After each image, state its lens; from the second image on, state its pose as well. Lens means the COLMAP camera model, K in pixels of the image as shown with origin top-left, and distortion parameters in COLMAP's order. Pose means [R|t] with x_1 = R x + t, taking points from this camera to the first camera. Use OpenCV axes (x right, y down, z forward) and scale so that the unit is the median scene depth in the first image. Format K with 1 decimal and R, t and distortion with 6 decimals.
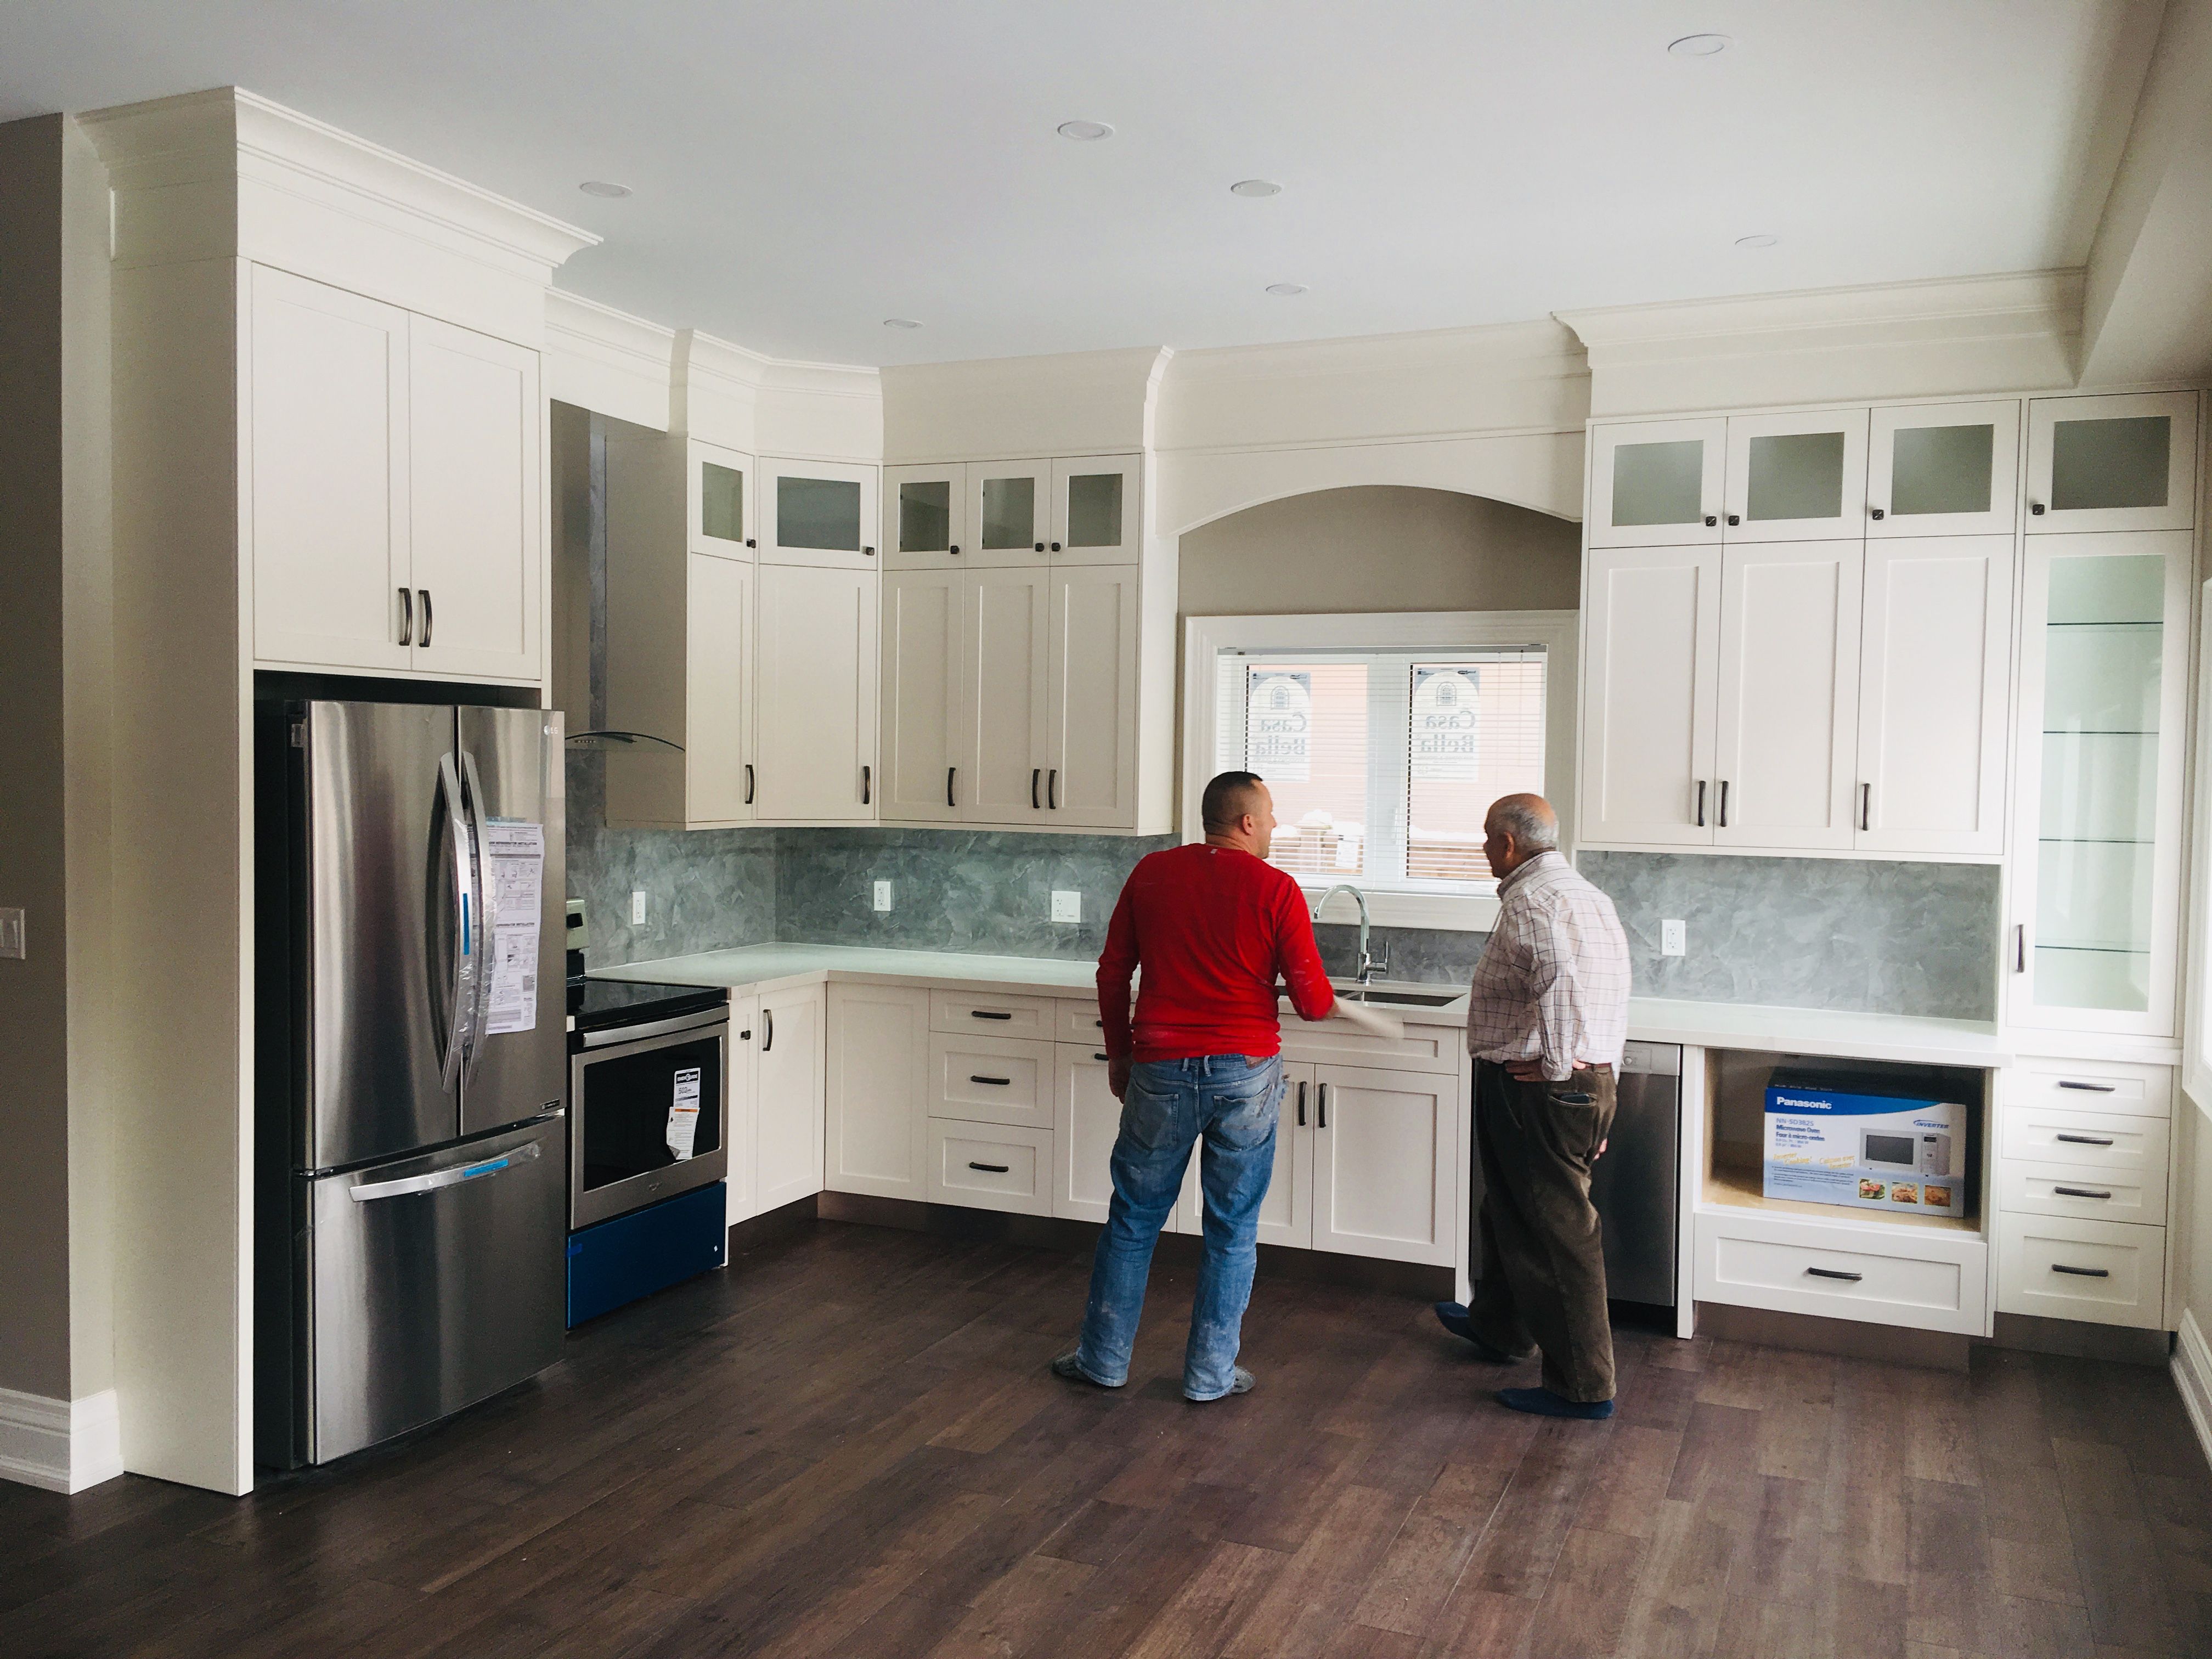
lens RADIAL K [[1882.4, 0, 1106.0], [0, 1882.4, 829.5], [0, 0, 1]] dist [0.130206, -0.198714]
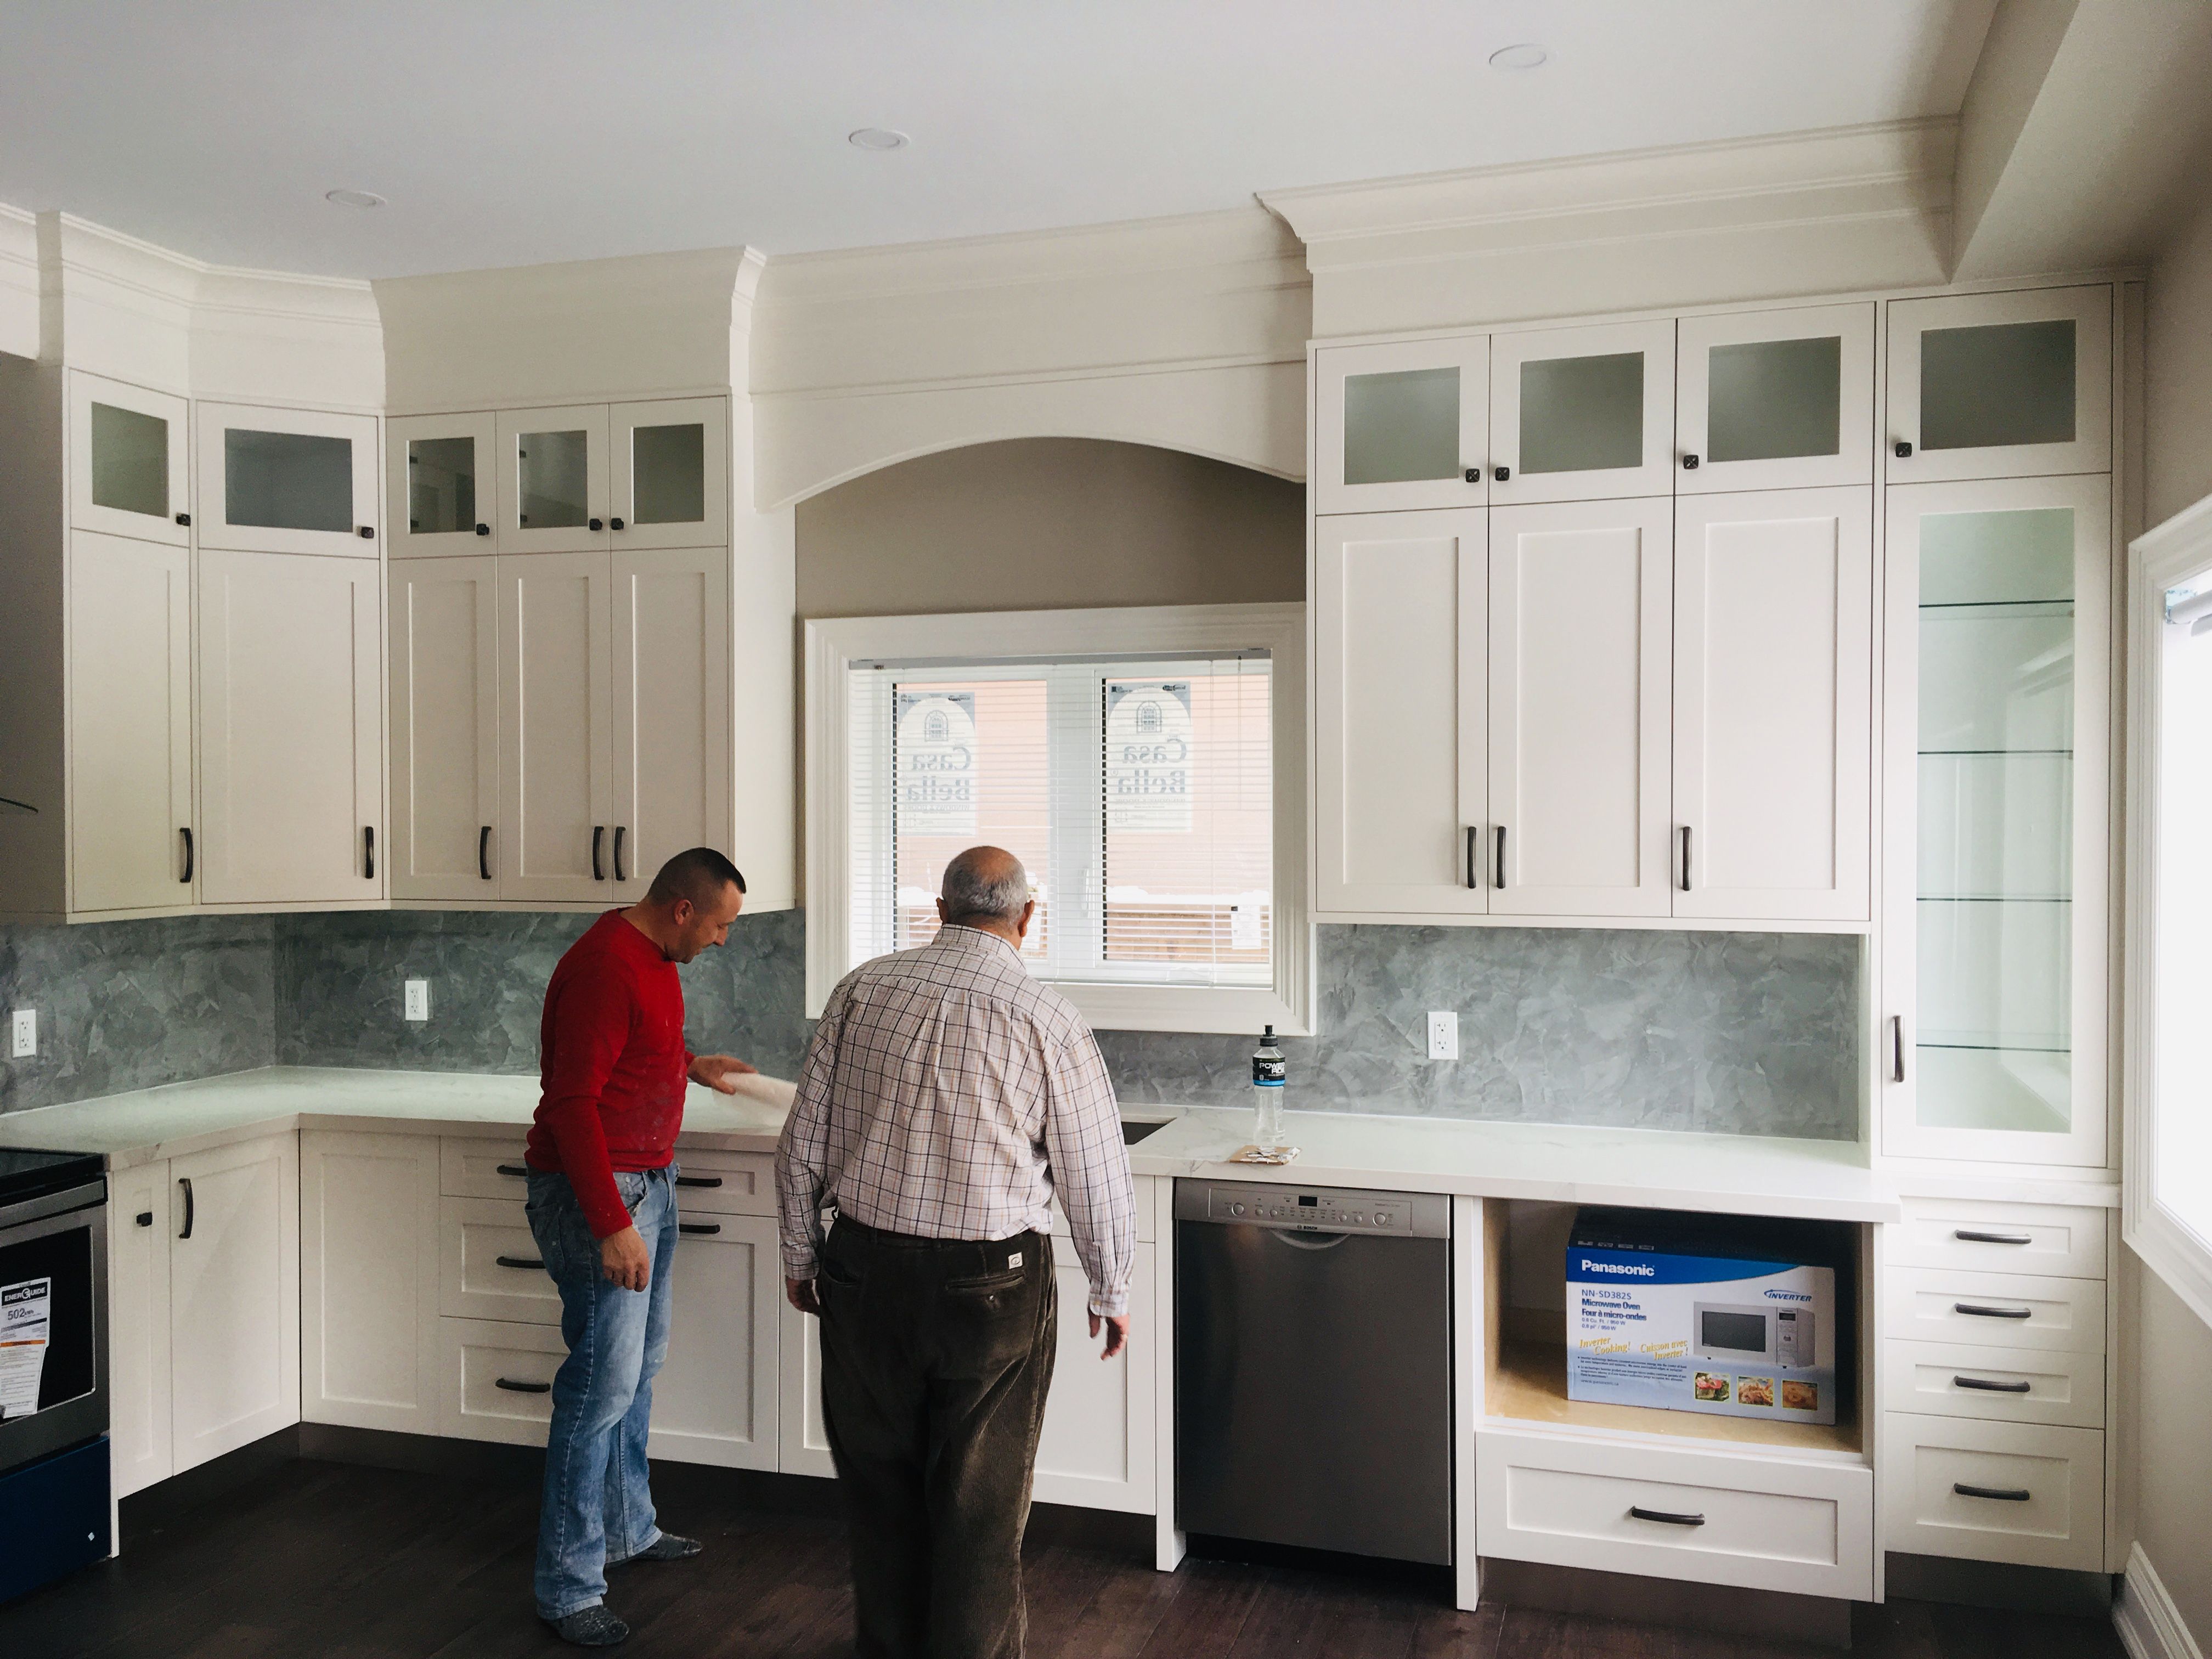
lens RADIAL K [[1882.4, 0, 1106.0], [0, 1882.4, 829.5], [0, 0, 1]] dist [0.130206, -0.198714]
pose [[0.995155, -0.019128, 0.096443, 0.096341], [0.021567, 0.999472, -0.024315, -0.009344], [-0.095927, 0.026277, 0.995041, 0.269122]]
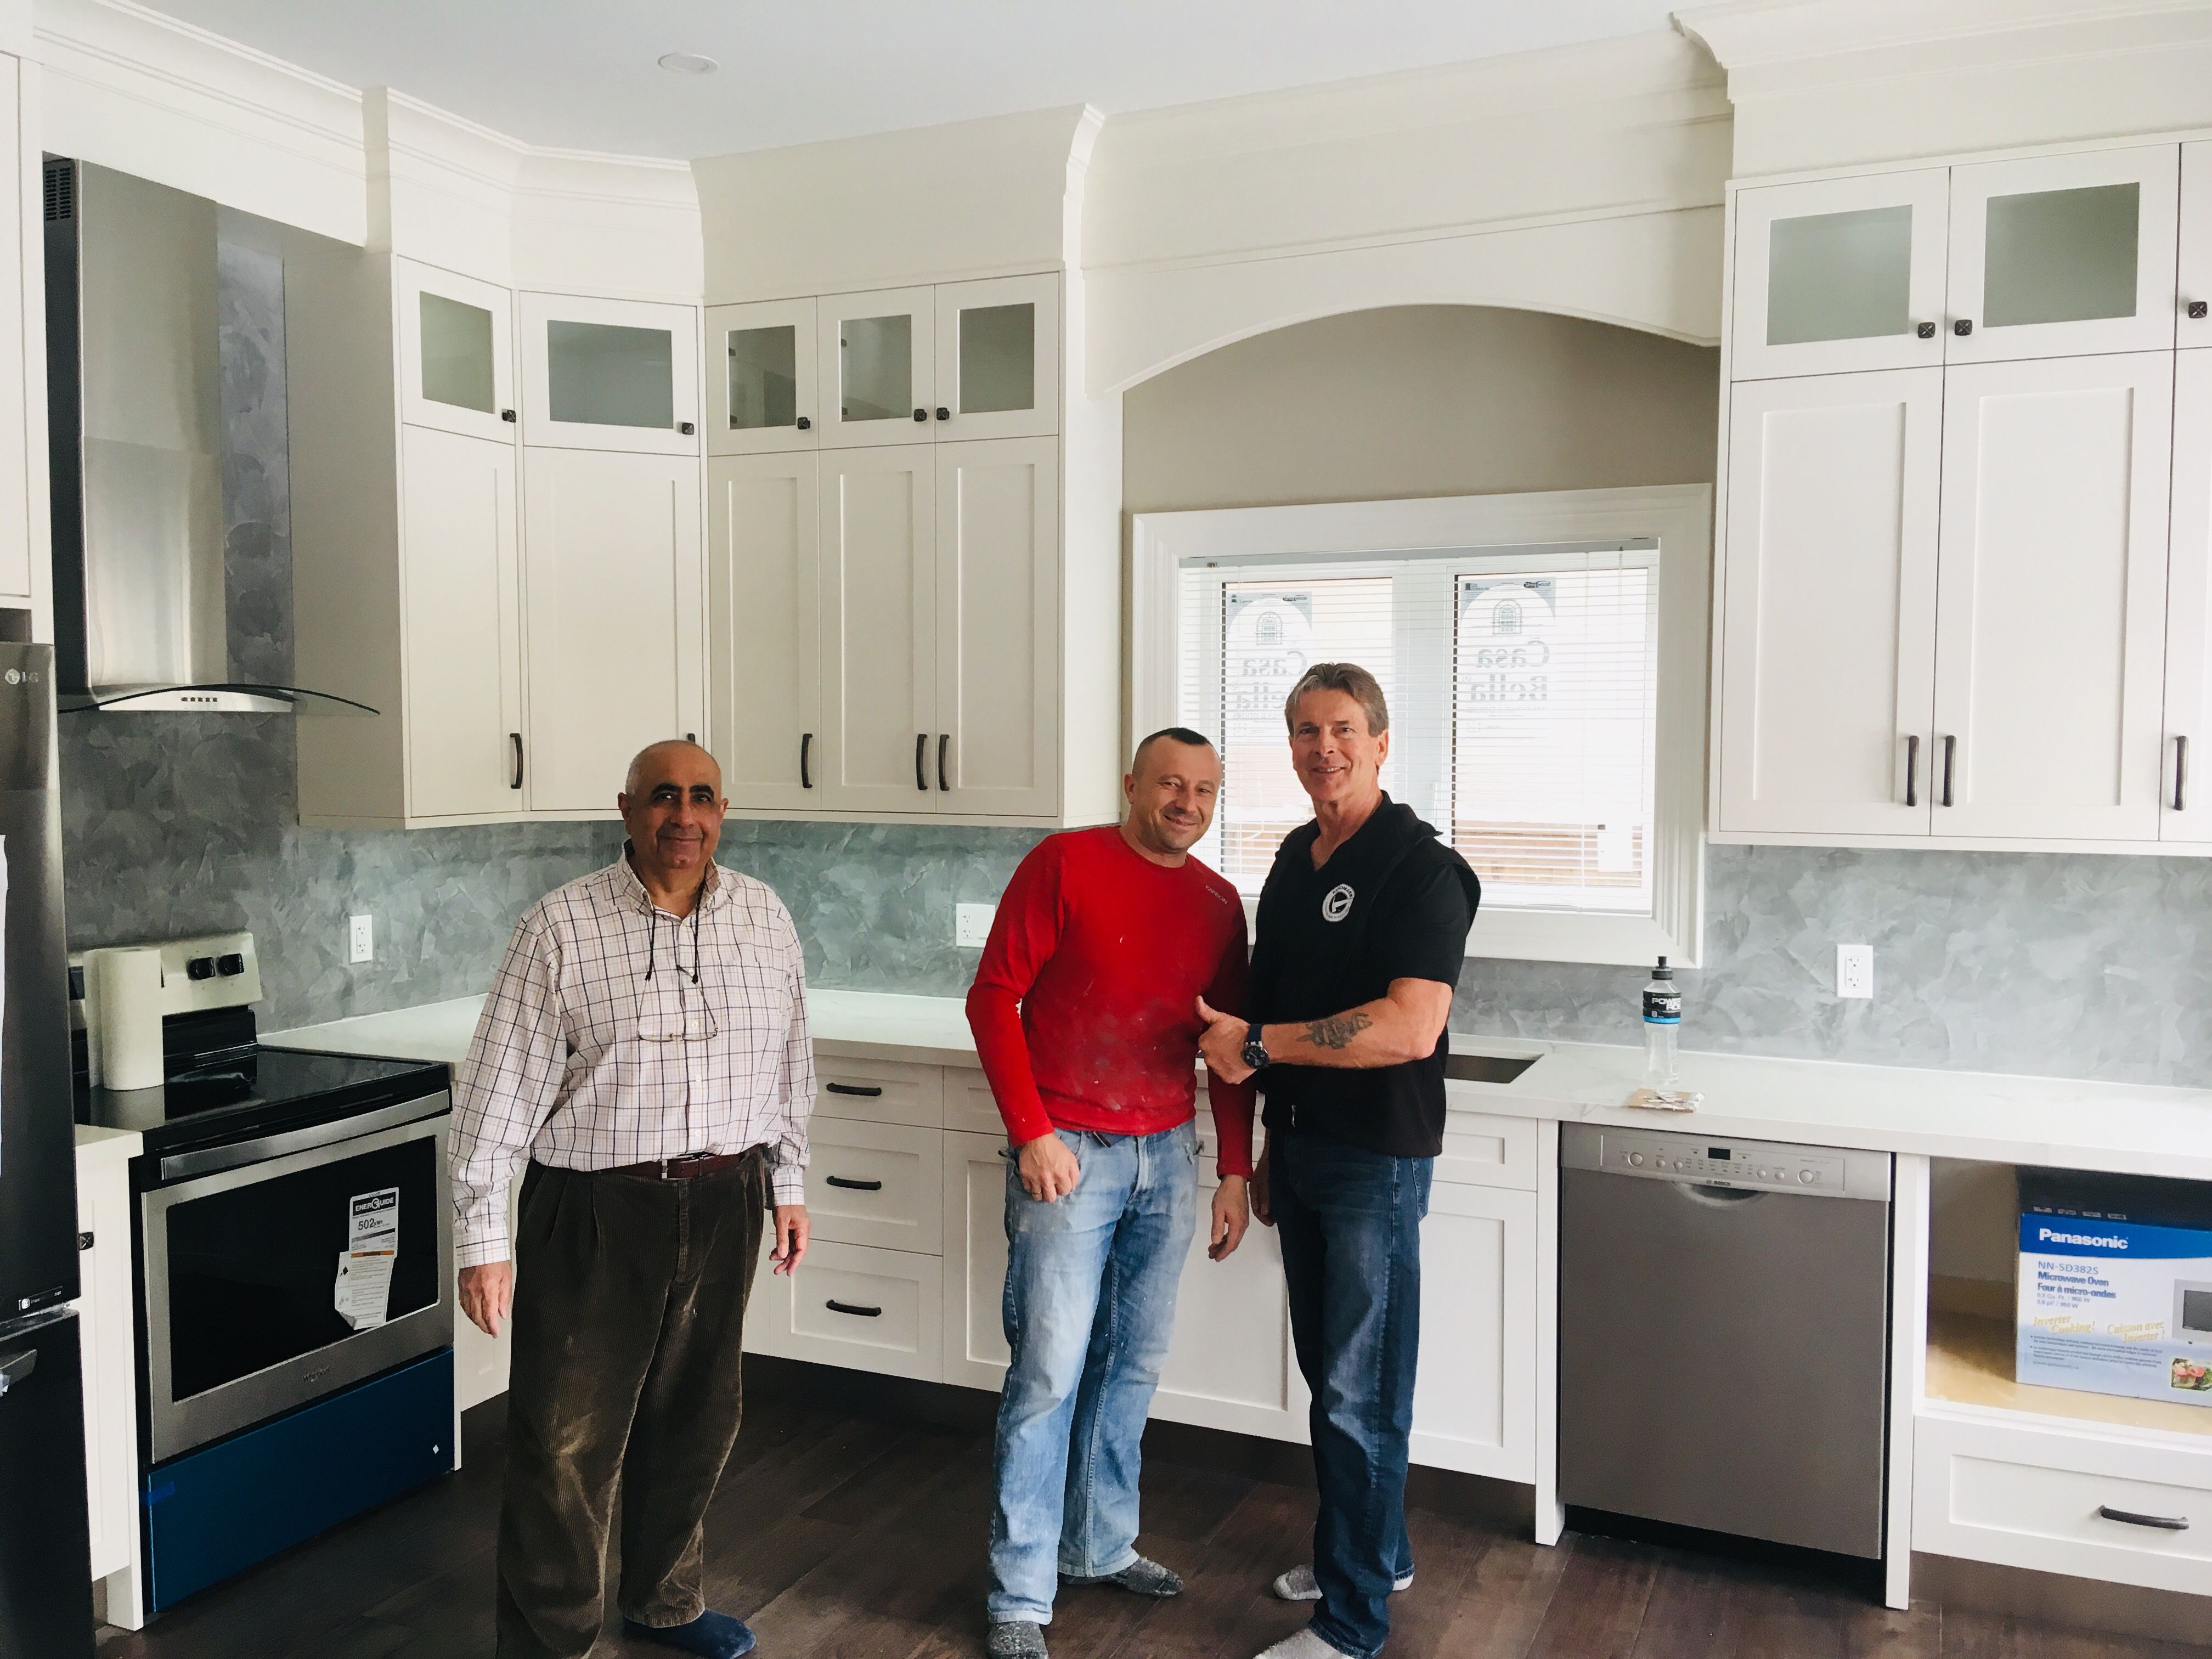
lens RADIAL K [[1882.4, 0, 1106.0], [0, 1882.4, 829.5], [0, 0, 1]] dist [0.130206, -0.198714]
pose [[0.999704, -0.013119, -0.020479, 0.049576], [0.013471, 0.999763, 0.017115, -0.008269], [0.020250, -0.017386, 0.999644, 0.325804]]
